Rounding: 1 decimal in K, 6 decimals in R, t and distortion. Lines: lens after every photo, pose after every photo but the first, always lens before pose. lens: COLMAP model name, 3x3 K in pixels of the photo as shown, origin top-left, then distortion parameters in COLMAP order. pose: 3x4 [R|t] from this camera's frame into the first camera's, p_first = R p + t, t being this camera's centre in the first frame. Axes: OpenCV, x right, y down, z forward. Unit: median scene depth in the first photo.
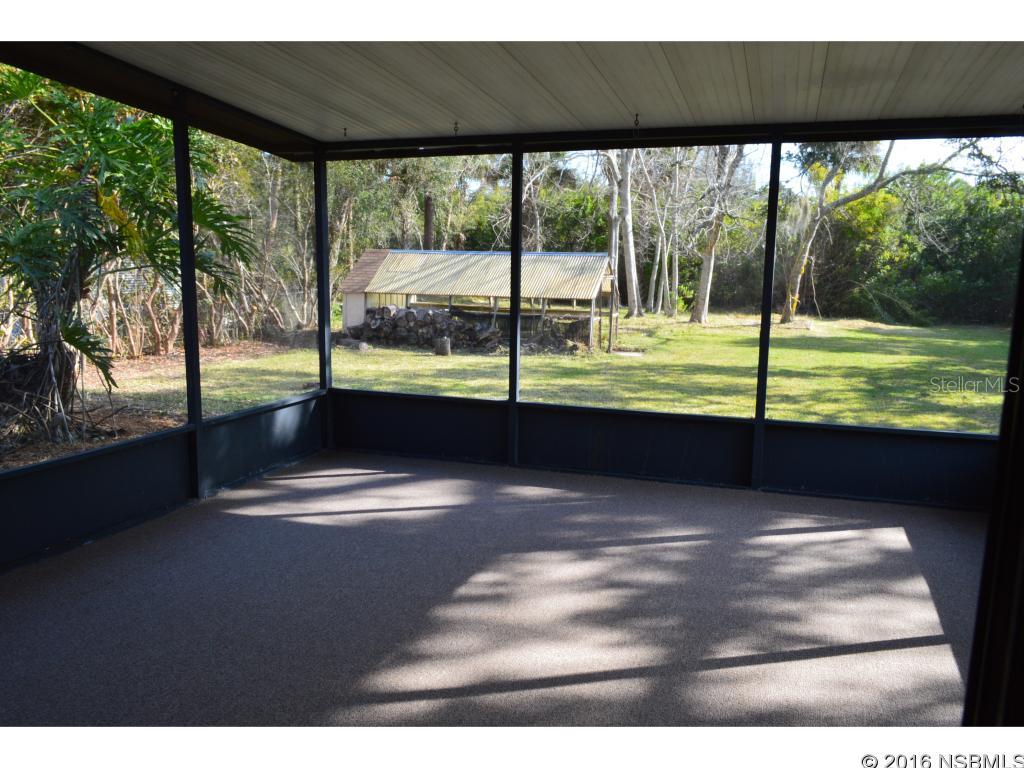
lens RADIAL K [[830.2, 0, 499.1], [0, 830.2, 375.3], [0, 0, 1]] dist [-0.007890, -0.001439]
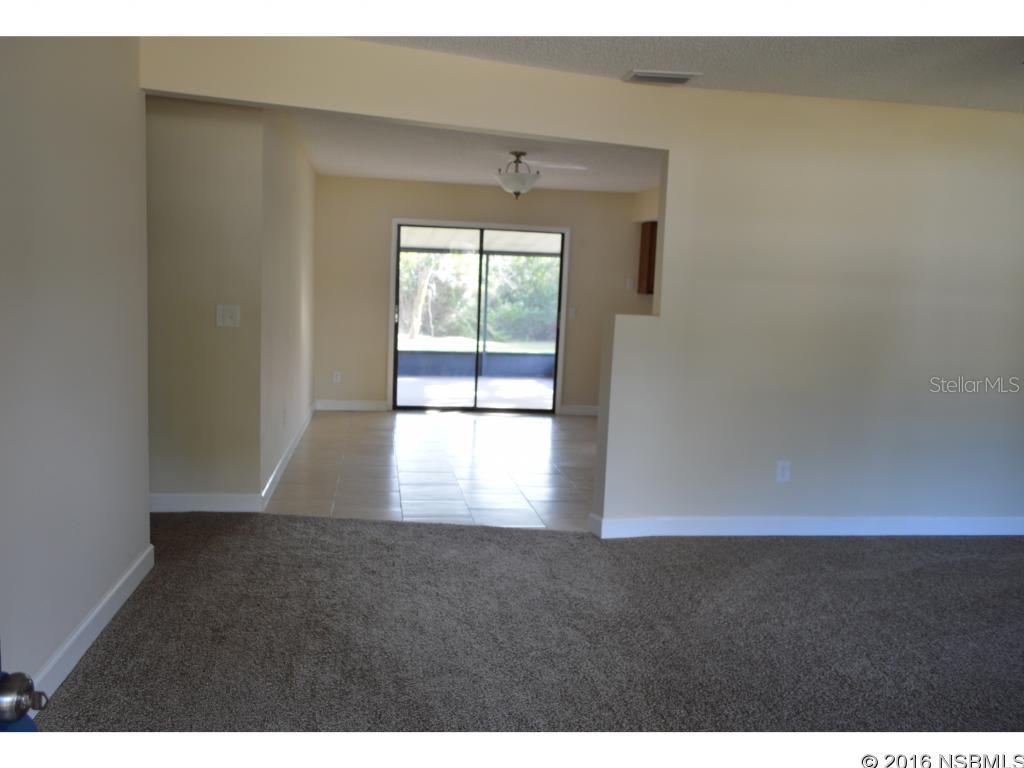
lens RADIAL K [[830.2, 0, 499.1], [0, 830.2, 375.3], [0, 0, 1]] dist [-0.007890, -0.001439]
pose [[0.883849, -0.028875, 0.466881, -0.125690], [0.045946, 0.998626, -0.025218, 0.027865], [-0.465511, 0.043740, 0.883961, -0.195469]]
